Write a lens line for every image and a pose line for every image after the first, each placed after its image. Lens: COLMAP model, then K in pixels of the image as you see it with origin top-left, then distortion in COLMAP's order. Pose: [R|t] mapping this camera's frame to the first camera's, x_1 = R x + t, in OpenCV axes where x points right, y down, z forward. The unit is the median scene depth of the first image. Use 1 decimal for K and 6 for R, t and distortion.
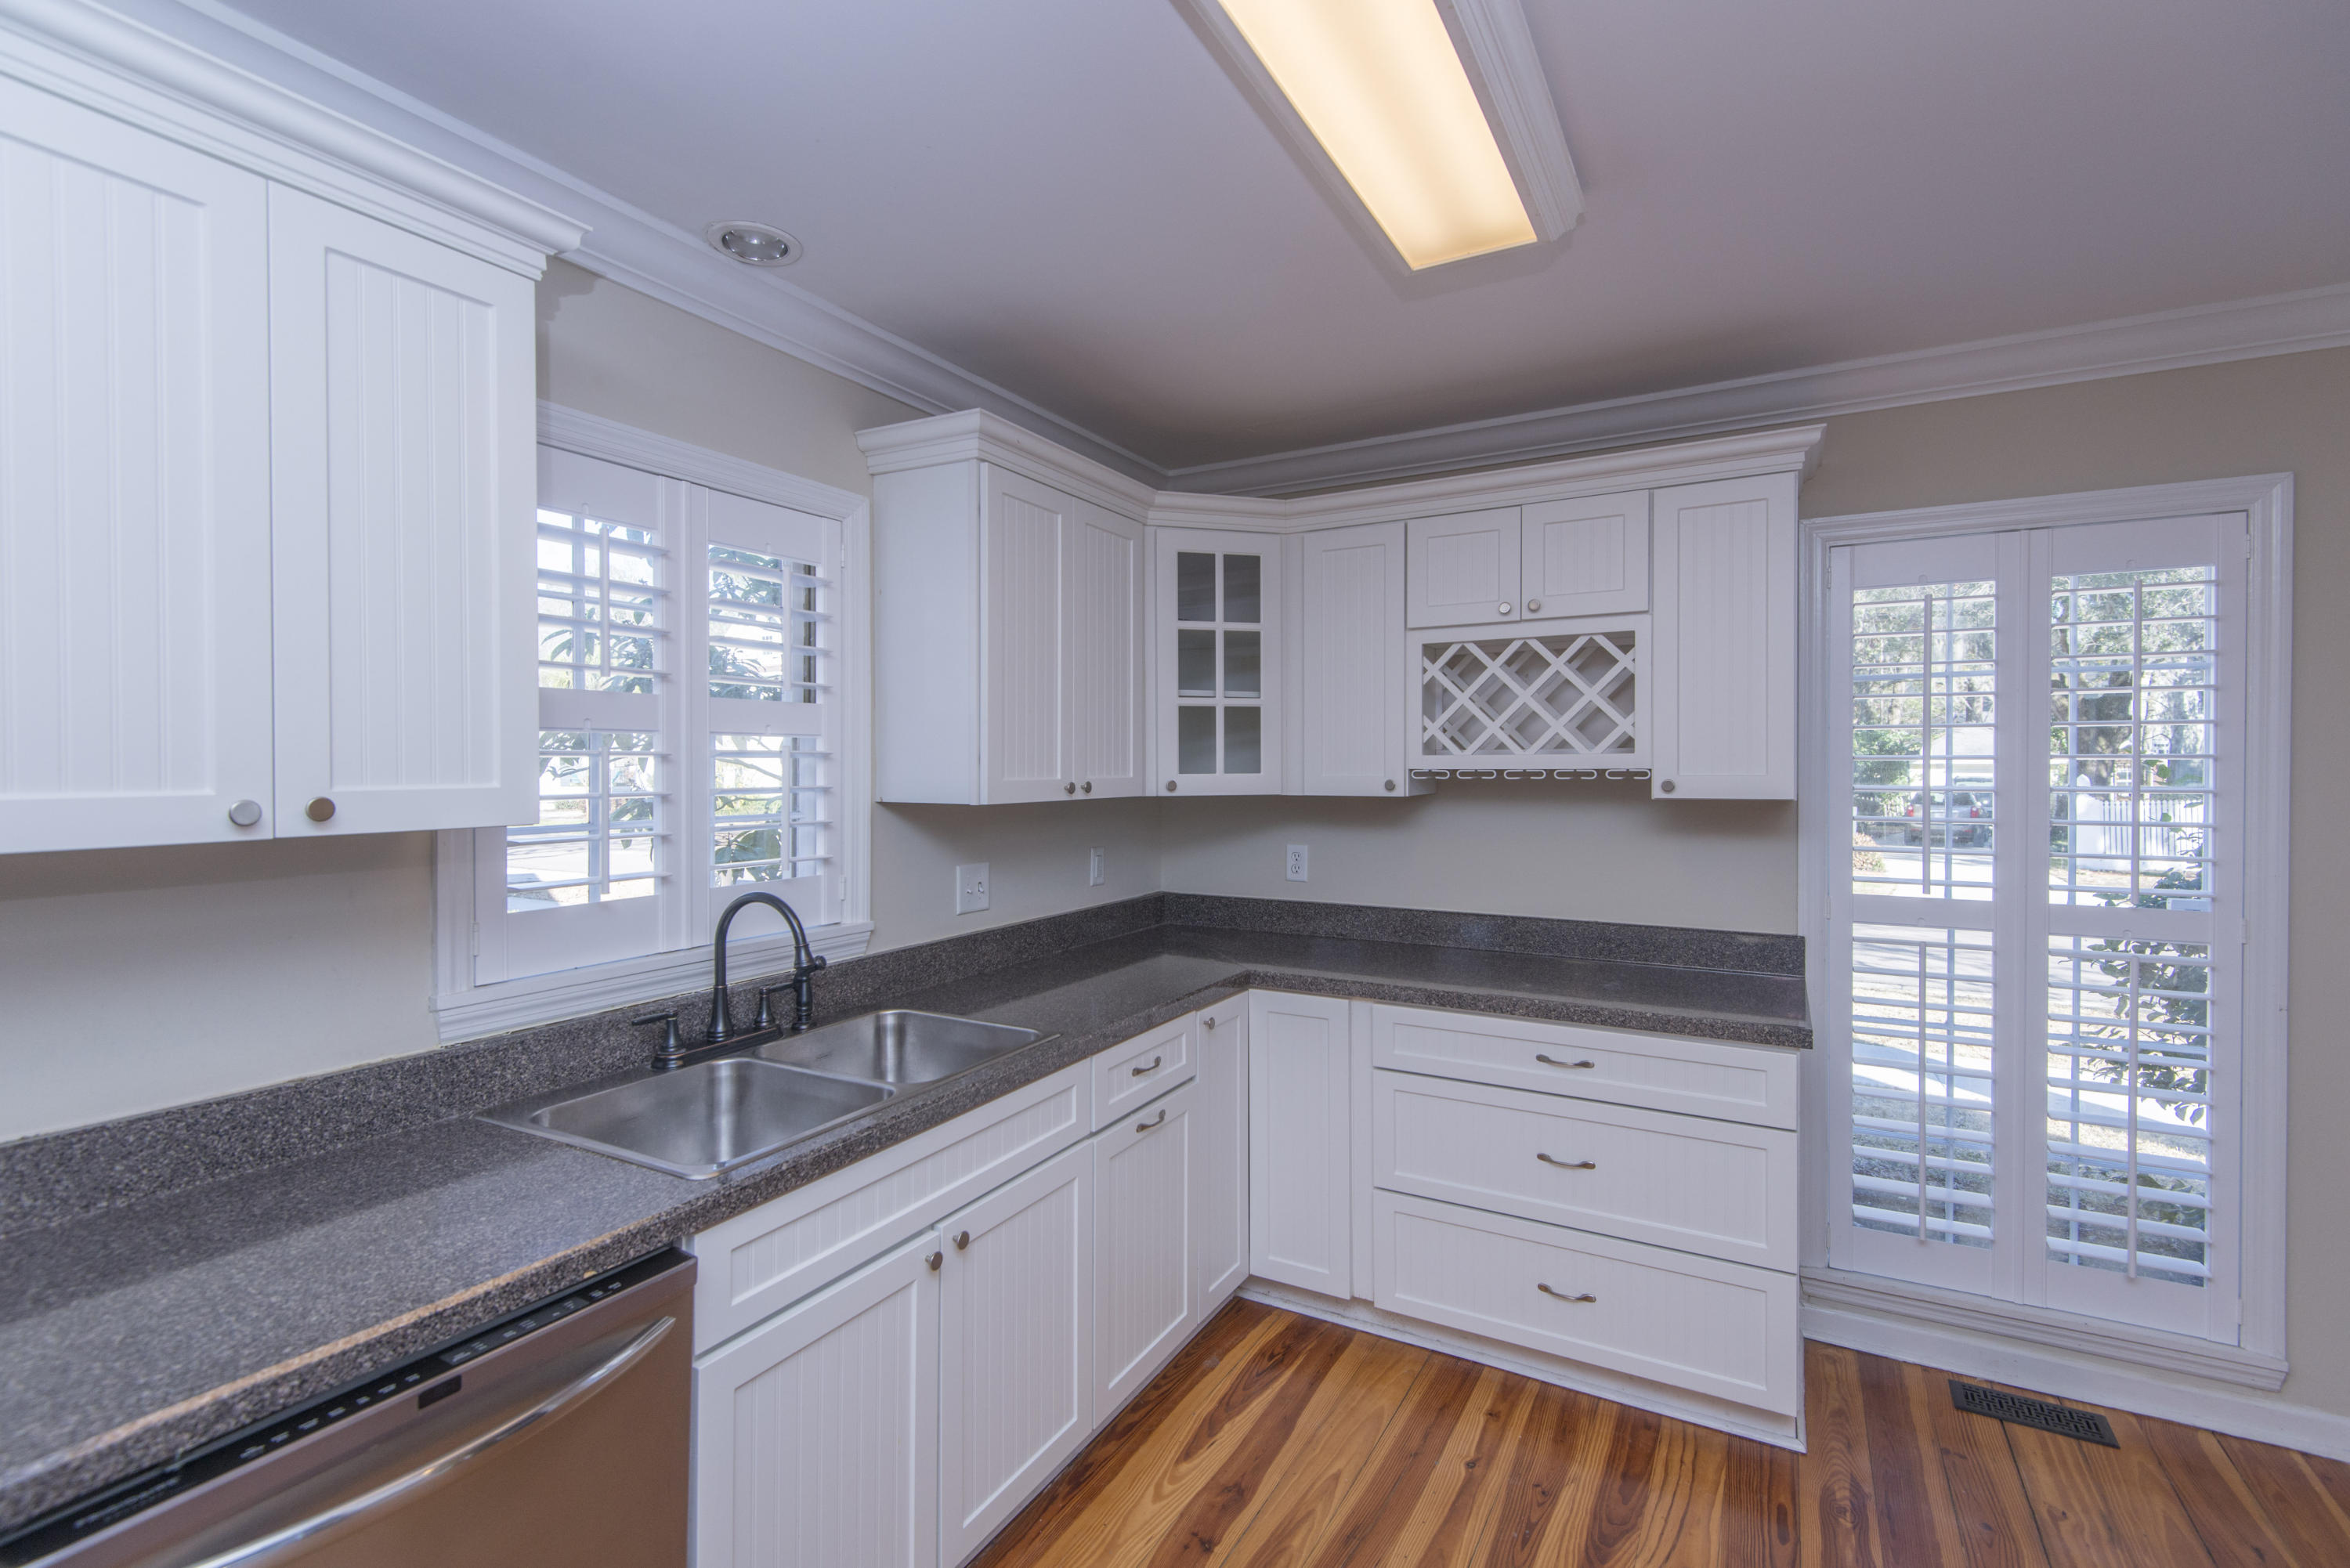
lens RADIAL K [[1059.5, 0, 1162.9], [0, 1059.5, 778.2], [0, 0, 1]] dist [0.028633, -0.015822]
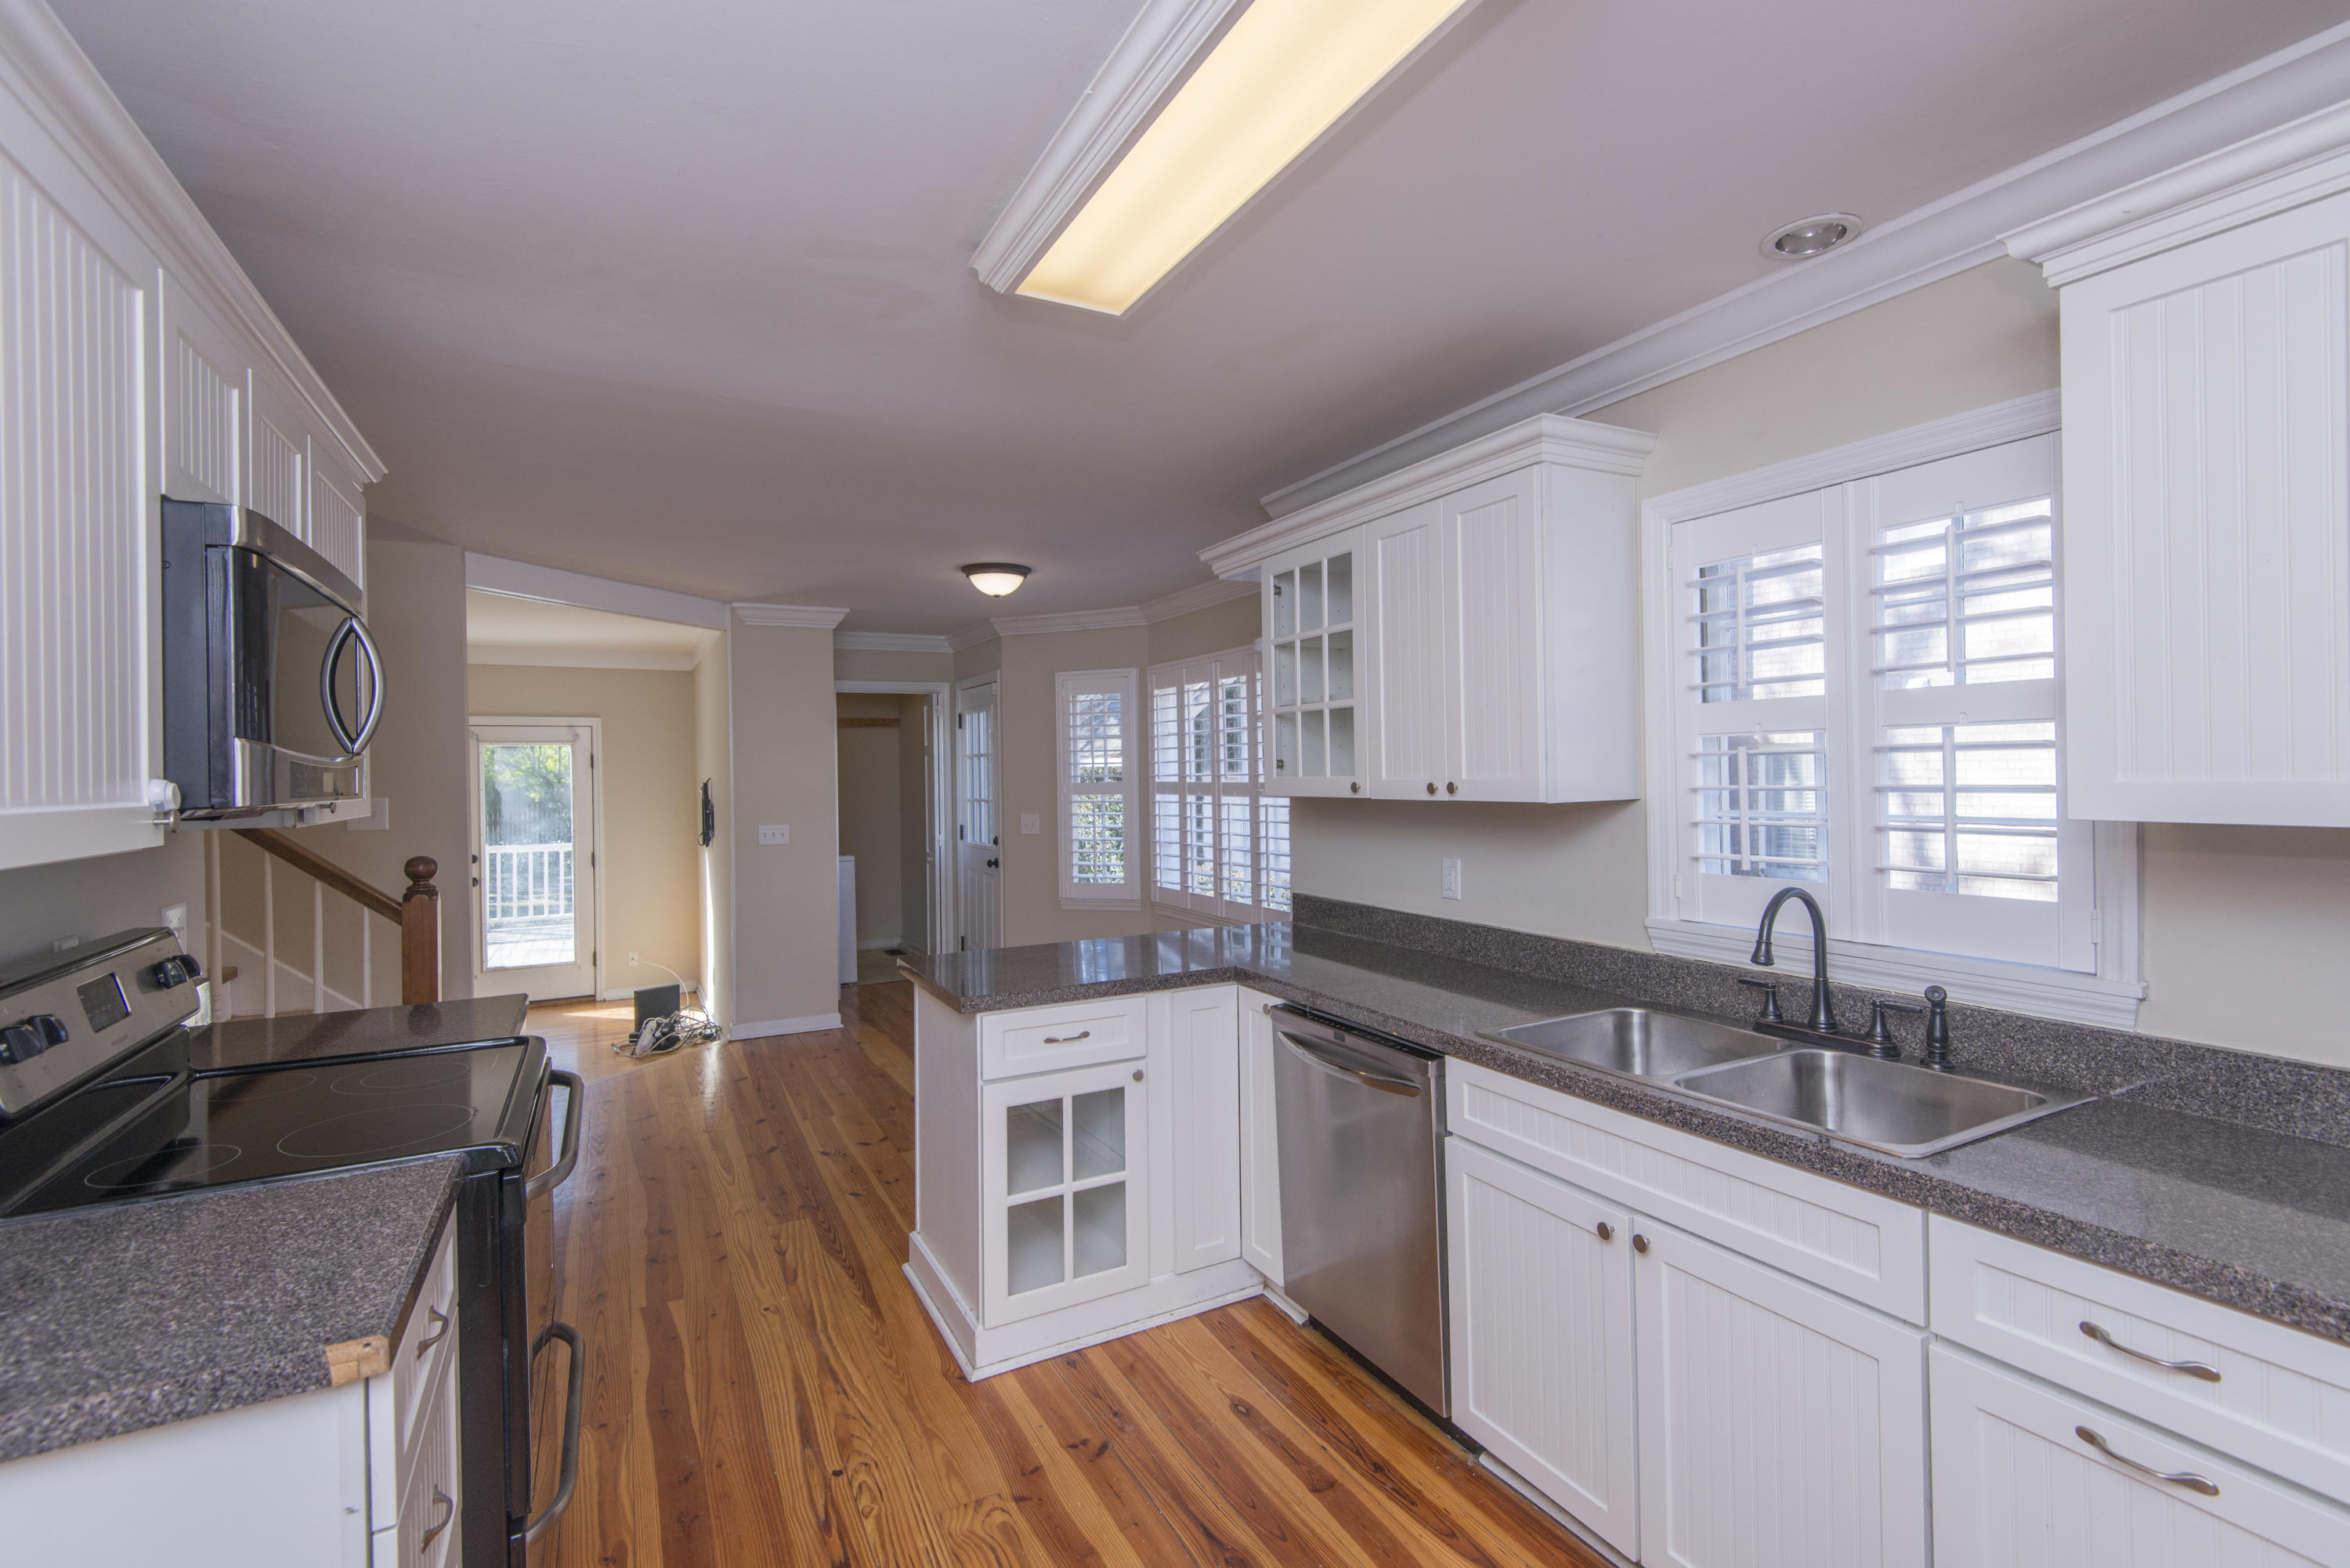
lens RADIAL K [[1059.5, 0, 1183.0], [0, 1059.5, 763.5], [0, 0, 1]] dist [0.028633, -0.015822]
pose [[-0.536130, 0.002421, -0.844132, 0.576552], [0.002366, 0.999996, 0.001366, -0.010578], [0.844132, -0.001265, -0.536133, 0.768073]]
